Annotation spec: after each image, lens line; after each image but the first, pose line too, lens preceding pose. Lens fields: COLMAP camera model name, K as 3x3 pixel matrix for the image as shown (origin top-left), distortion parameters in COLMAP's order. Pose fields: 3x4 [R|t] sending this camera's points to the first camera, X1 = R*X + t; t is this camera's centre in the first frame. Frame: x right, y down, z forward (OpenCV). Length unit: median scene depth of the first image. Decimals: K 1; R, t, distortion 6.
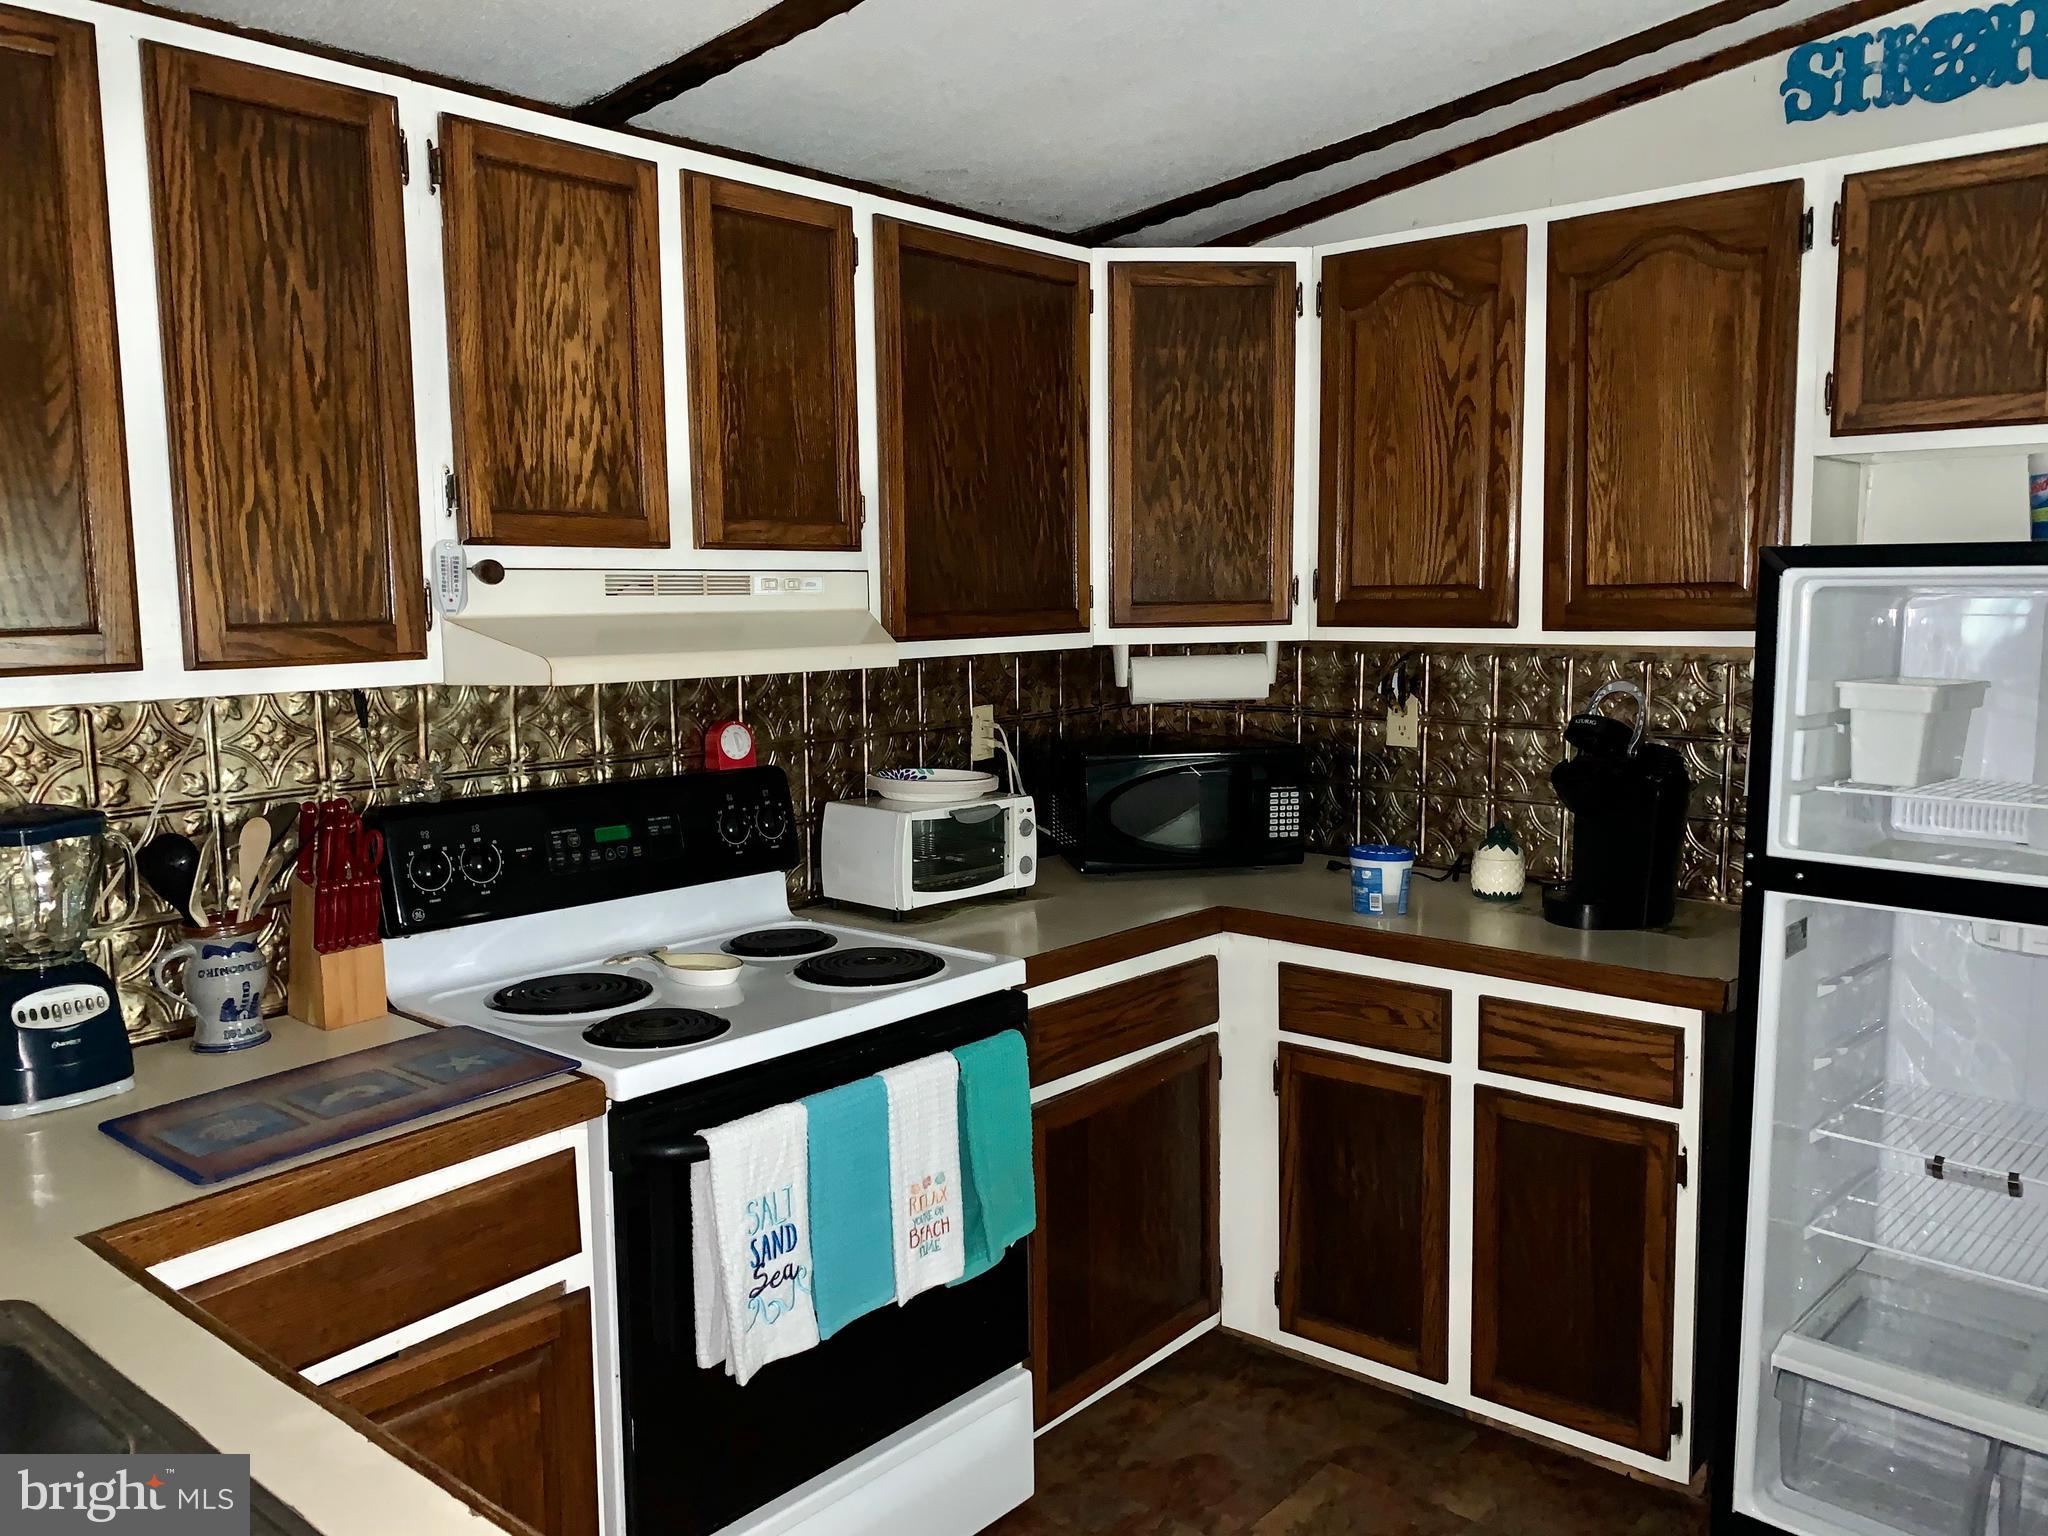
lens RADIAL K [[1545.5, 0, 1006.0], [0, 1545.5, 764.5], [0, 0, 1]] dist [-0.044091, 0.006532]
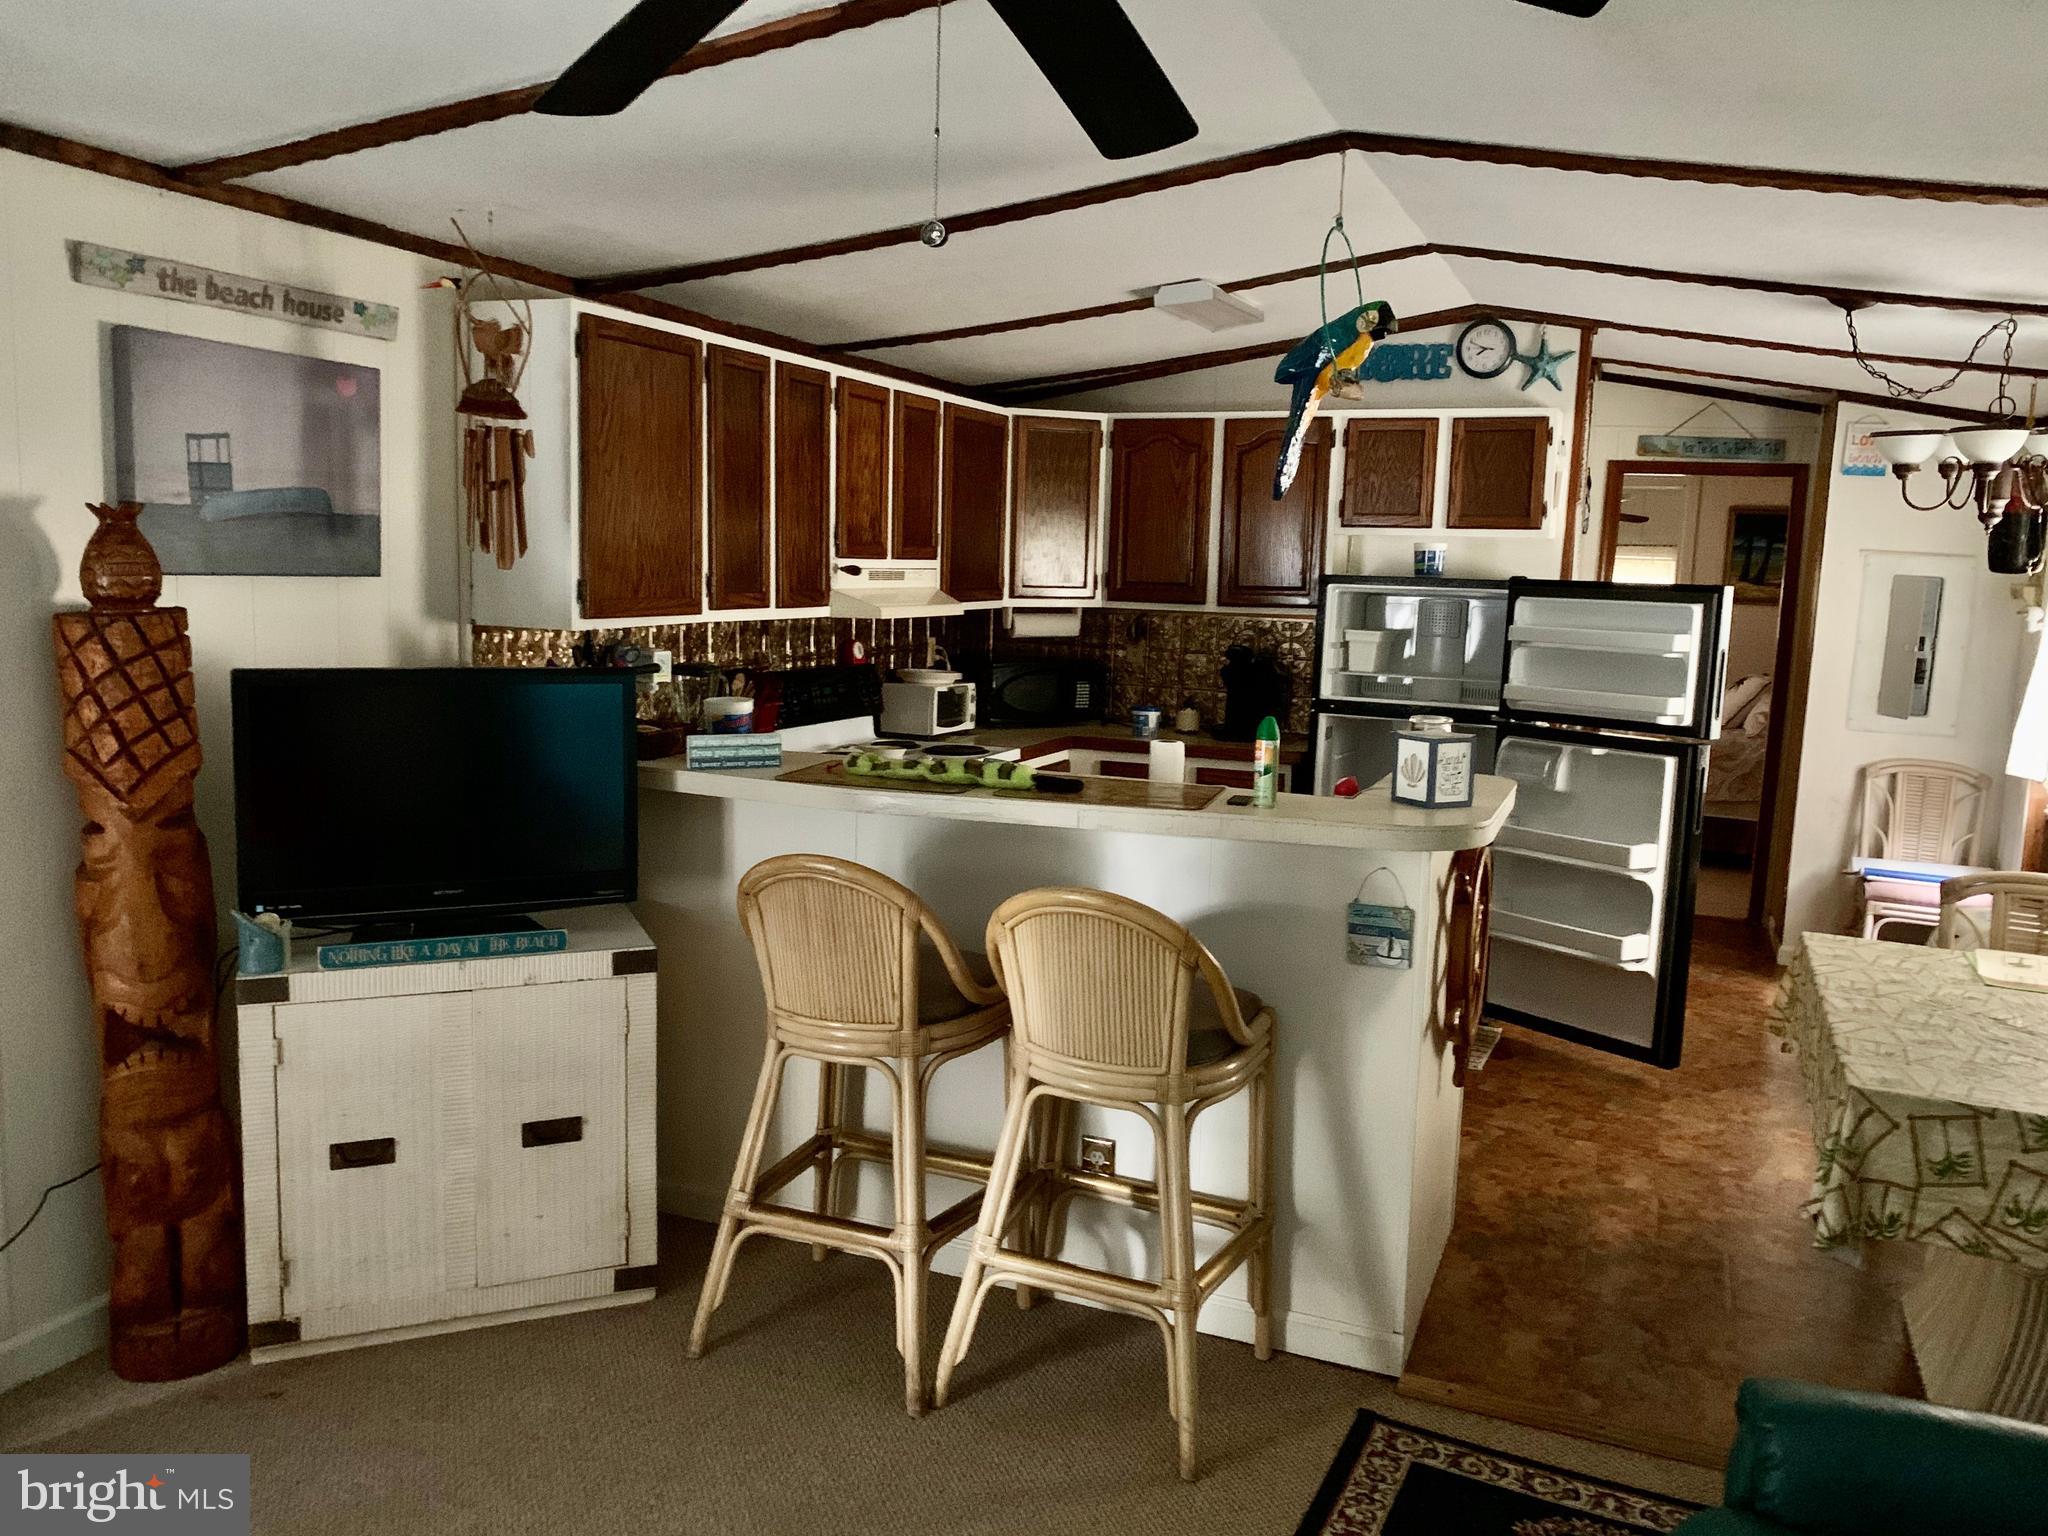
lens RADIAL K [[1545.5, 0, 1006.0], [0, 1545.5, 764.5], [0, 0, 1]] dist [-0.044091, 0.006532]
pose [[0.947325, -0.008194, 0.320169, -0.646971], [0.001208, 0.999757, 0.022012, 0.091431], [-0.320271, -0.020466, 0.947105, -0.994502]]
